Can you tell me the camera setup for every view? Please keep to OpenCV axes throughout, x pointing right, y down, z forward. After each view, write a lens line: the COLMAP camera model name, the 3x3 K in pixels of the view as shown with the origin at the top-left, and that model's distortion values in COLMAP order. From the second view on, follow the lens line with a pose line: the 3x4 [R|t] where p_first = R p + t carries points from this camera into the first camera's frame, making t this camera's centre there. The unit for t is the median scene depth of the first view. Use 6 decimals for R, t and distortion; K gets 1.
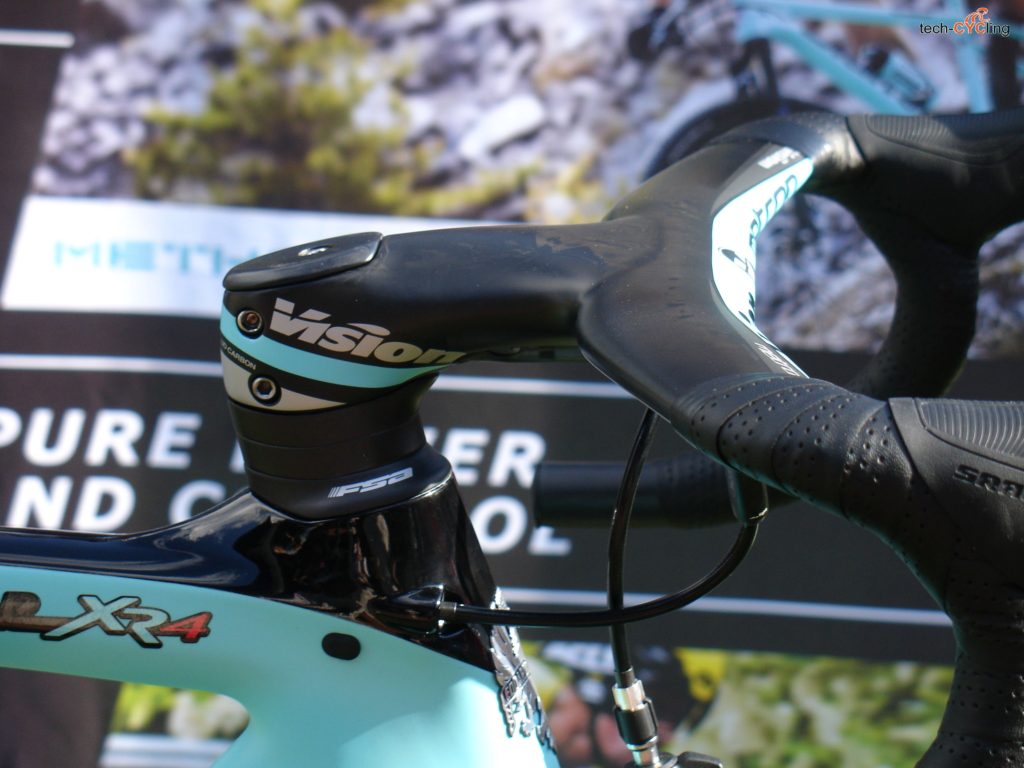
lens RADIAL K [[3895.2, 0, 506.3], [0, 3895.2, 374.6], [0, 0, 1]] dist [0.666075, 0.000000]
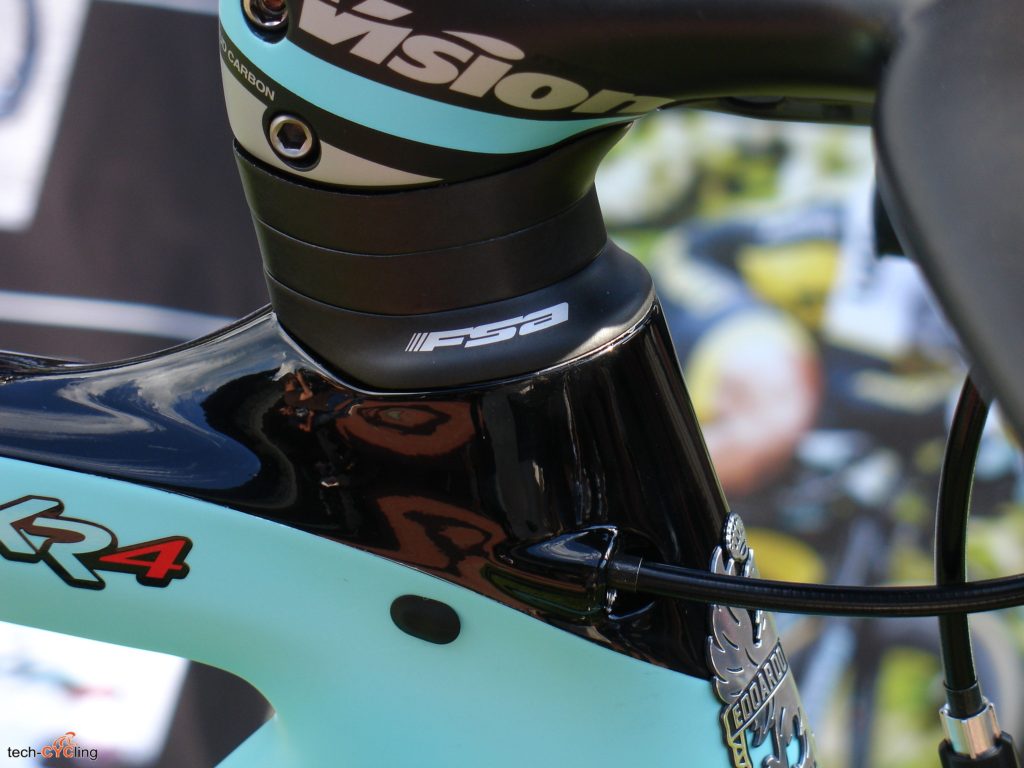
lens RADIAL K [[3895.2, 0, 514.8], [0, 3895.2, 392.7], [0, 0, 1]] dist [0.666075, 0.000000]
pose [[0.989520, 0.067076, -0.127869, 0.036283], [-0.040955, 0.979565, 0.196916, -0.066897], [0.138465, -0.189616, 0.972046, 0.491675]]
